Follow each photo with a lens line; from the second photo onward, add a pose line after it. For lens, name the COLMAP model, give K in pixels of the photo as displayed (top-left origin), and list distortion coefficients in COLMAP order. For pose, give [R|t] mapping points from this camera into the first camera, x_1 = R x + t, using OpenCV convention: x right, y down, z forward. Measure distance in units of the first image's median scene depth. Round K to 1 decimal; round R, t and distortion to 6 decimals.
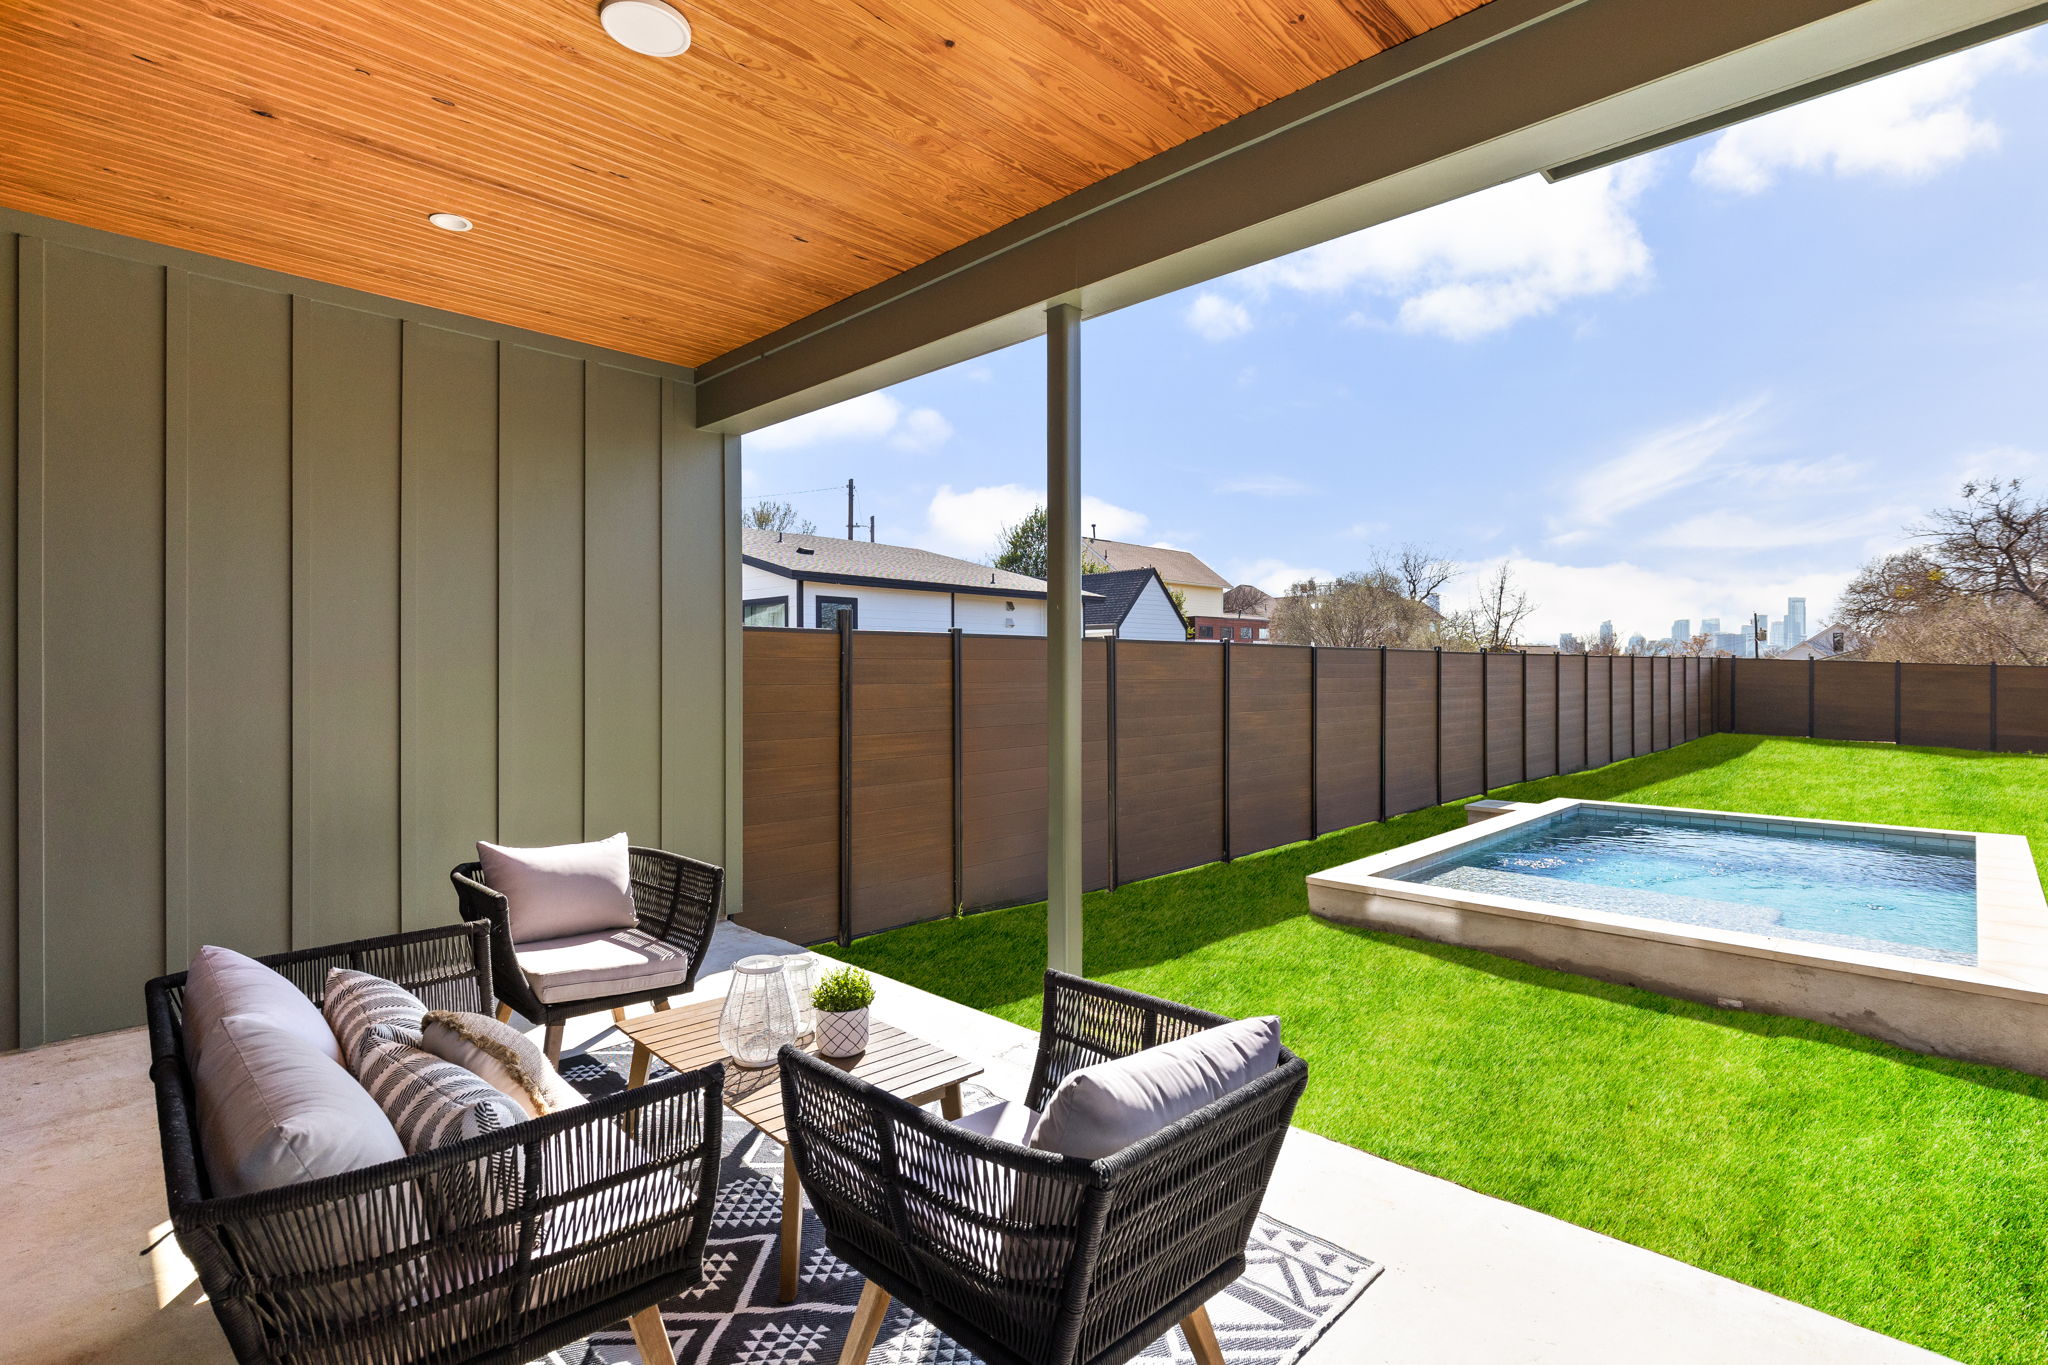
lens RADIAL K [[978.2, 0, 1025.5], [0, 978.2, 667.5], [0, 0, 1]] dist [-0.002670, 0.000160]
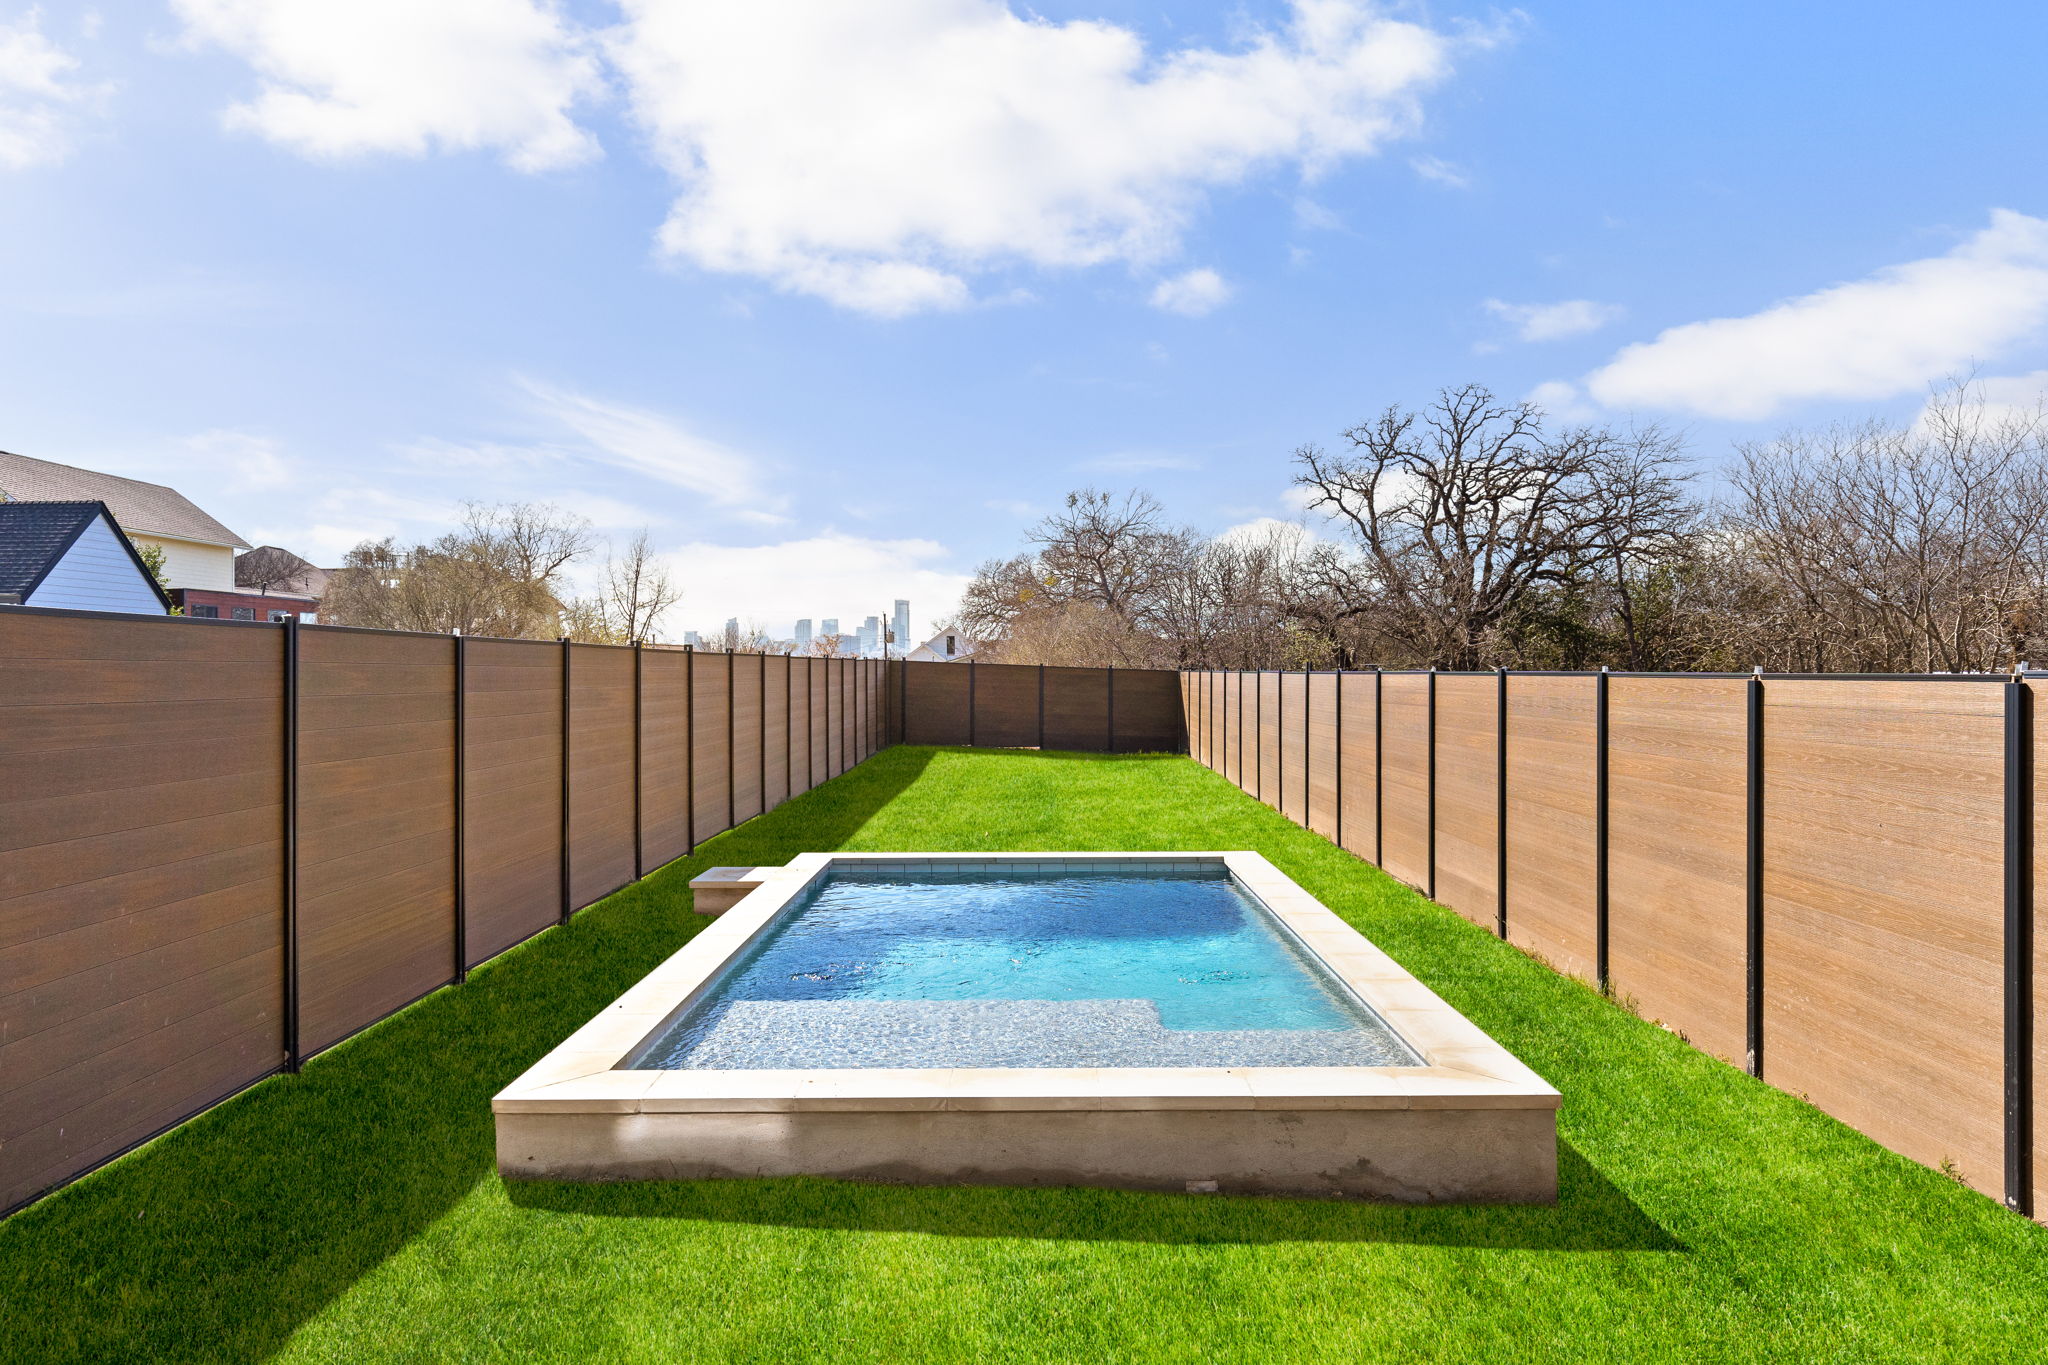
lens RADIAL K [[1225.5, 0, 1018.9], [0, 1225.5, 674.7], [0, 0, 1]] dist [-0.000949, -0.000065]
pose [[0.714925, -0.002775, 0.699196, 0.016144], [0.000639, 0.999994, 0.003315, -0.000635], [-0.699201, -0.001923, 0.714923, 0.132562]]
